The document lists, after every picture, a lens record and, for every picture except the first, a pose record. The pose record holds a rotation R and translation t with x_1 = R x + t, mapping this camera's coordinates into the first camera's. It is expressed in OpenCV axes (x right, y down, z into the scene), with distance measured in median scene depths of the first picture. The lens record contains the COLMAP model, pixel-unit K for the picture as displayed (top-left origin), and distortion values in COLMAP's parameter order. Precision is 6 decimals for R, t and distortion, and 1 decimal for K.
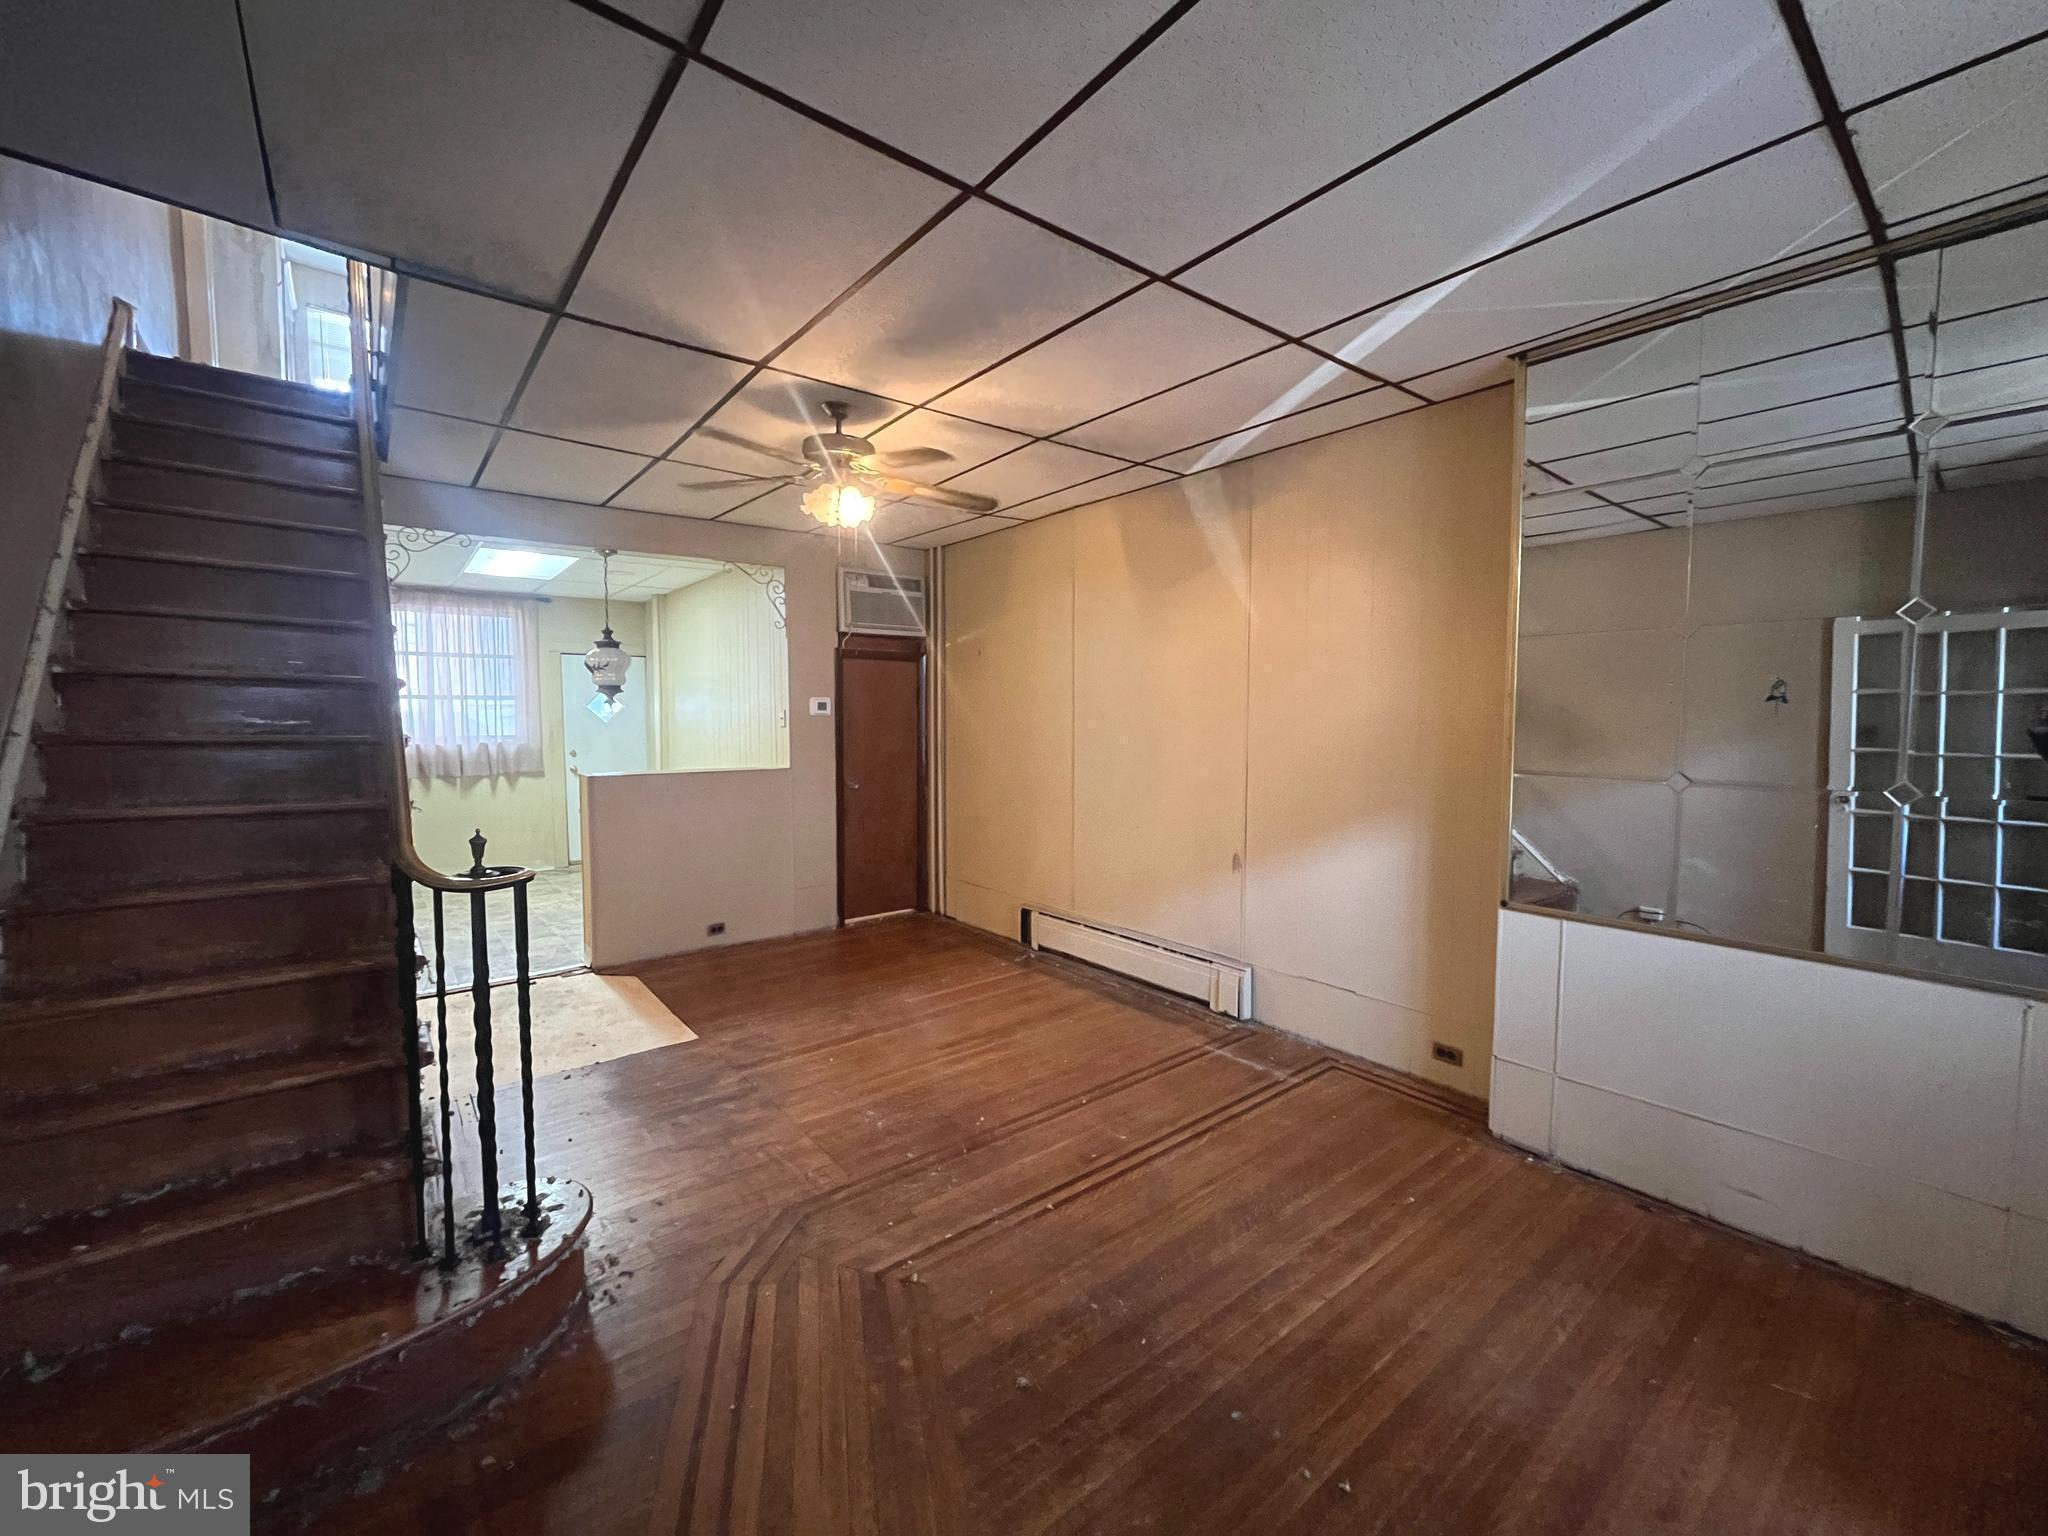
lens RADIAL K [[824.0, 0, 1013.1], [0, 824.0, 763.6], [0, 0, 1]] dist [-0.000910, -0.000101]
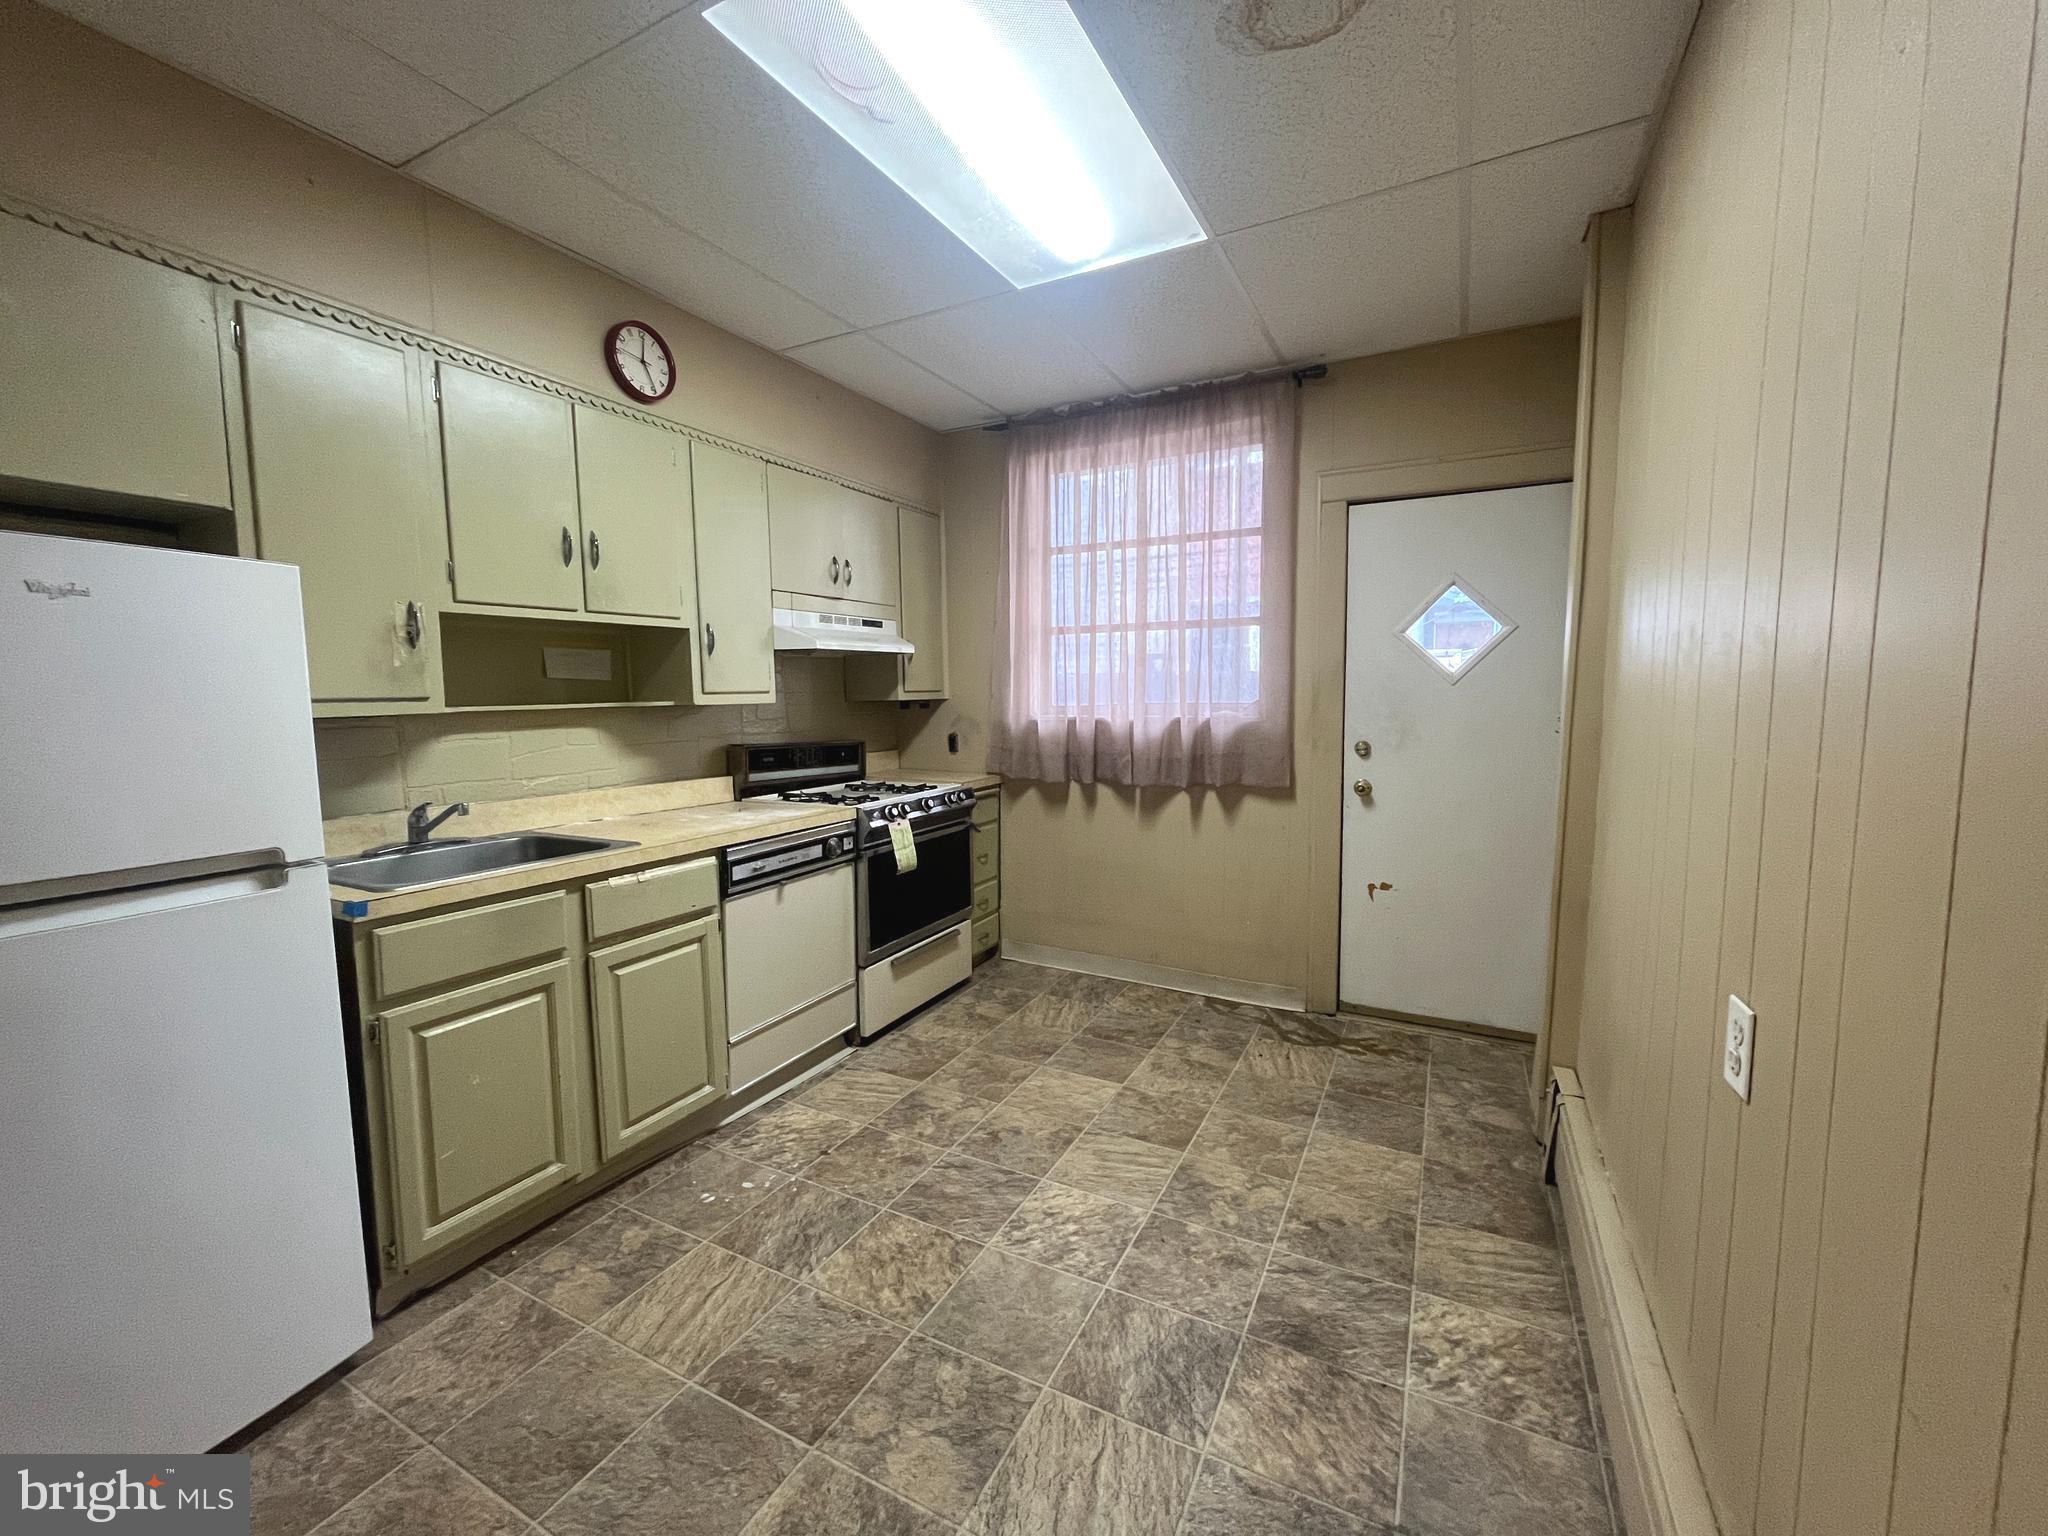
lens RADIAL K [[824.0, 0, 1011.5], [0, 824.0, 767.4], [0, 0, 1]] dist [-0.000910, -0.000101]
pose [[0.397141, 0.080410, -0.914228, -0.237376], [-0.043223, 0.996688, 0.068886, -0.024929], [0.916739, 0.012158, 0.399301, 0.703635]]
